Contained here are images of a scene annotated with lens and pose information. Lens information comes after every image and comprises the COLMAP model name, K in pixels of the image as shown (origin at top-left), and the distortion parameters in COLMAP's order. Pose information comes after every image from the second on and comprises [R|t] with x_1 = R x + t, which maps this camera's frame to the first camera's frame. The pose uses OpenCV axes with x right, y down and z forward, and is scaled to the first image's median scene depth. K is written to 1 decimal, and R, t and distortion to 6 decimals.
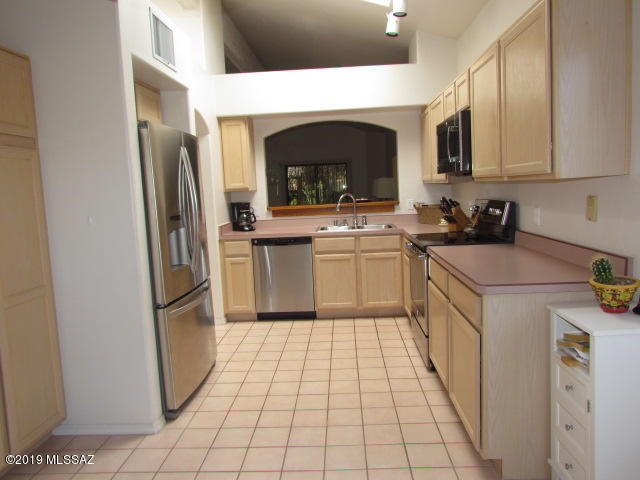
lens RADIAL K [[455.2, 0, 321.8], [0, 455.2, 239.3], [0, 0, 1]] dist [-0.029015, 0.010972]
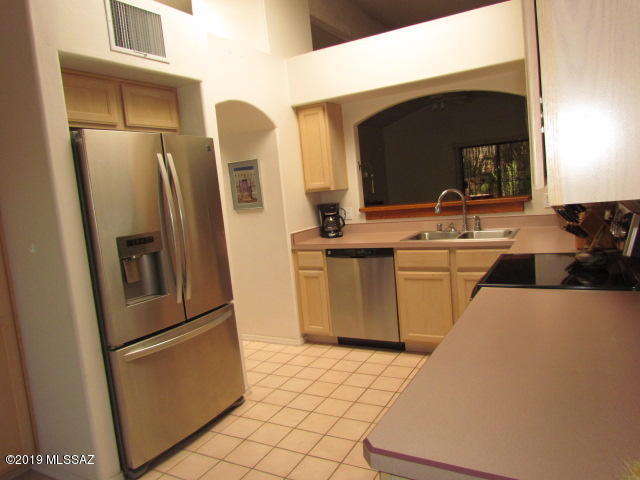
lens RADIAL K [[455.2, 0, 321.8], [0, 455.2, 239.3], [0, 0, 1]] dist [-0.029015, 0.010972]
pose [[0.892800, 0.011124, -0.450316, 0.216735], [0.005387, 0.999360, 0.035367, -0.048516], [0.450421, -0.034002, 0.892168, 0.249672]]
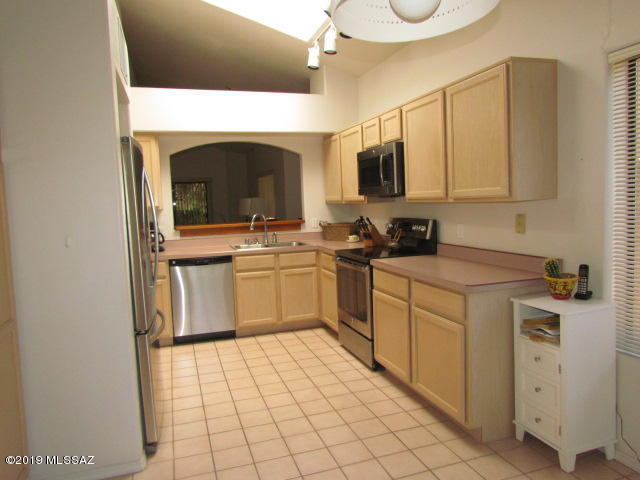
lens RADIAL K [[455.2, 0, 321.8], [0, 455.2, 239.3], [0, 0, 1]] dist [-0.029015, 0.010972]
pose [[0.931543, -0.017897, 0.363190, -0.200218], [0.033959, 0.998705, -0.037889, 0.003312], [-0.362041, 0.047629, 0.930944, -0.007537]]
